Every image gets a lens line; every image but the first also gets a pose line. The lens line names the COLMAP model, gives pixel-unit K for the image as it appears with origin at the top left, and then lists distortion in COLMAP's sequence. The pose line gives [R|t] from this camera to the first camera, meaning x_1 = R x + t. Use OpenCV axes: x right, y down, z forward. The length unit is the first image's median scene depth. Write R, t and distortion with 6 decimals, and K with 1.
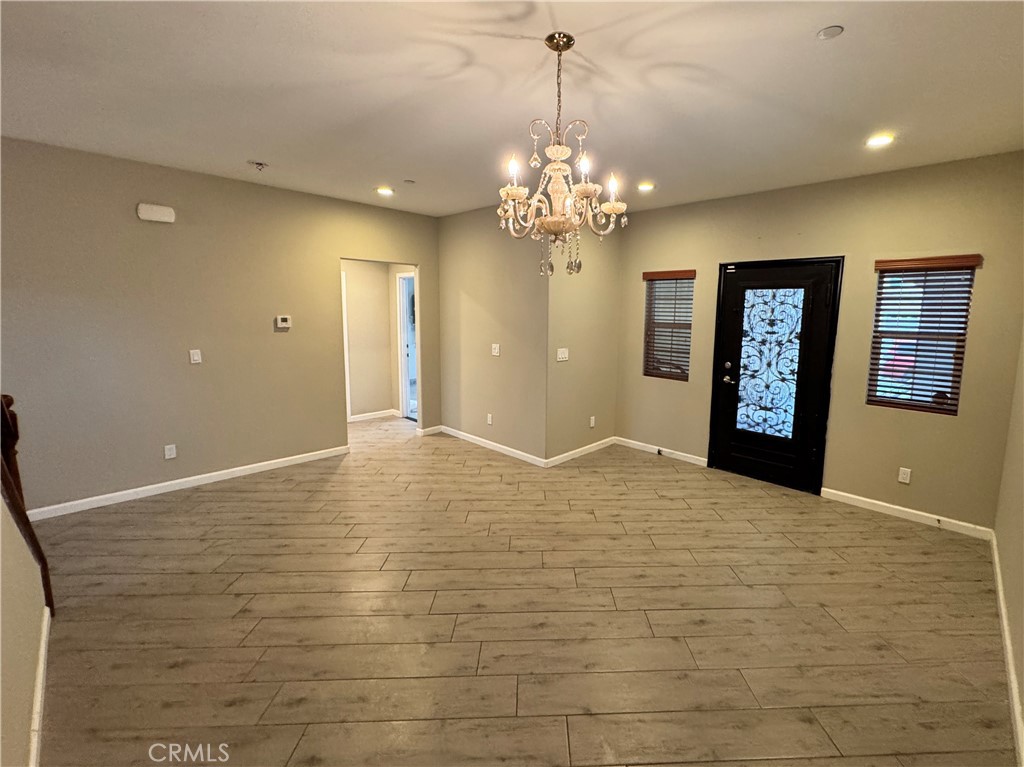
lens RADIAL K [[436.5, 0, 539.3], [0, 436.5, 355.1], [0, 0, 1]] dist [-0.001804, -0.000195]
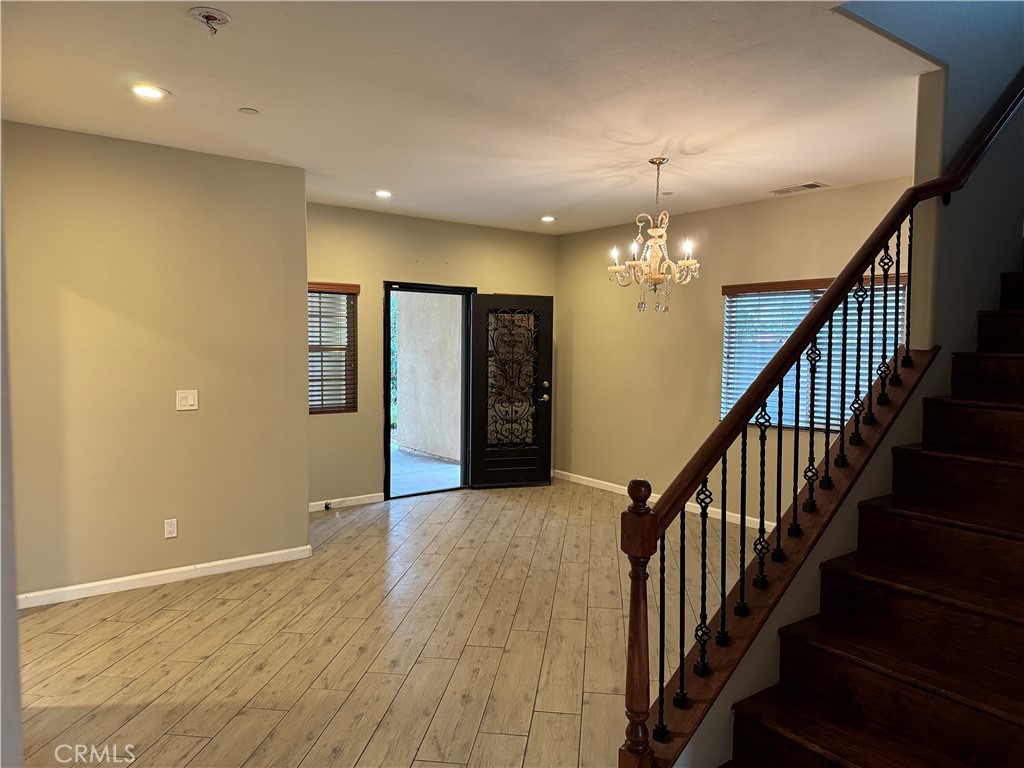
lens RADIAL K [[711.7, 0, 512.0], [0, 711.7, 384.0], [0, 0, 1]] dist [0.000679, -0.001505]
pose [[0.162995, -0.075414, 0.983741, -1.559266], [0.089844, 0.994066, 0.061320, -0.086213], [-0.982528, 0.078388, 0.168803, 0.701597]]
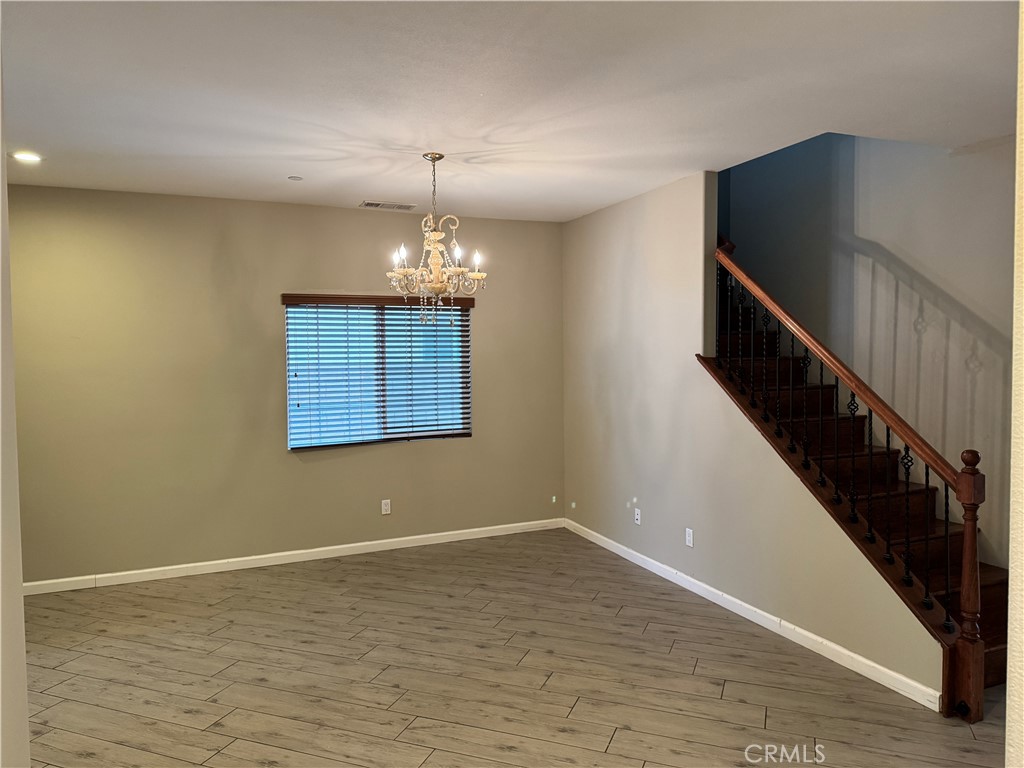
lens RADIAL K [[729.7, 0, 512.0], [0, 729.7, 384.0], [0, 0, 1]] dist [0.001946, 0.000653]
pose [[-0.923010, -0.023324, 0.384069, -0.651799], [0.036047, 0.988530, 0.146662, -0.208893], [-0.383084, 0.149215, -0.911582, 1.888121]]
